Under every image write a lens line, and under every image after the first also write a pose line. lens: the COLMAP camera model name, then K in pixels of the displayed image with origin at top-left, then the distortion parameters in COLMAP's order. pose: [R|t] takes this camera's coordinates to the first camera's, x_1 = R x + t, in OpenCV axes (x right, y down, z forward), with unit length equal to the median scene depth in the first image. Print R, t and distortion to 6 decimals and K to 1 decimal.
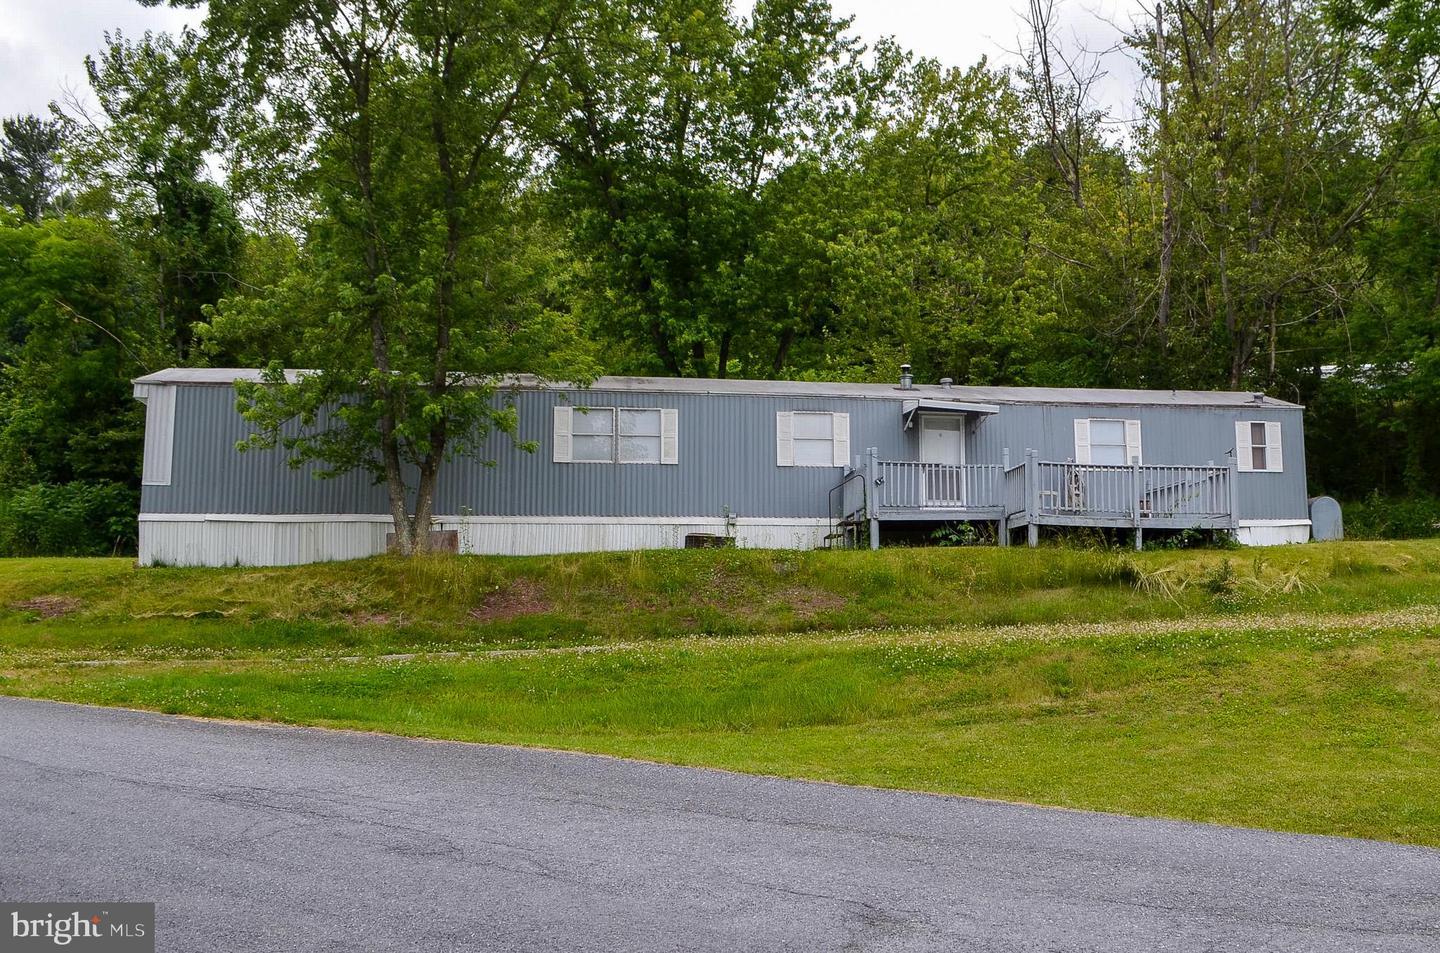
lens RADIAL K [[1148.5, 0, 719.9], [0, 1148.5, 480.1], [0, 0, 1]] dist [-0.054176, -0.017923]
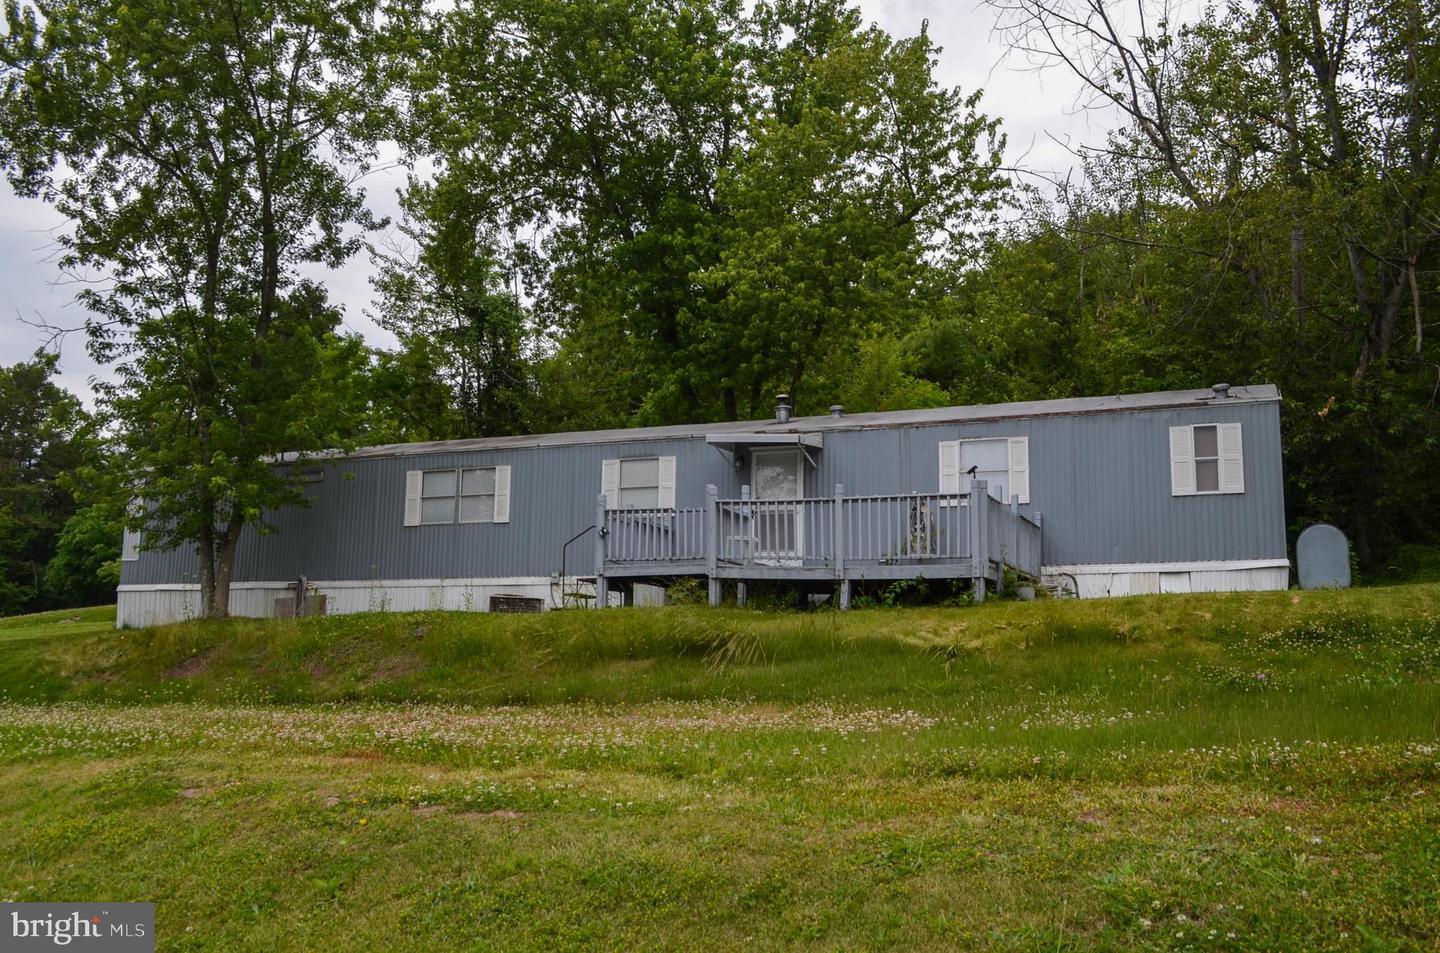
lens RADIAL K [[1363.2, 0, 719.1], [0, 1363.2, 473.1], [0, 0, 1]] dist [-0.069982, 0.000000]
pose [[0.848821, -0.062764, -0.524941, 0.702433], [0.042898, 0.997831, -0.049938, 0.009133], [0.526937, 0.019869, 0.849672, 0.118800]]
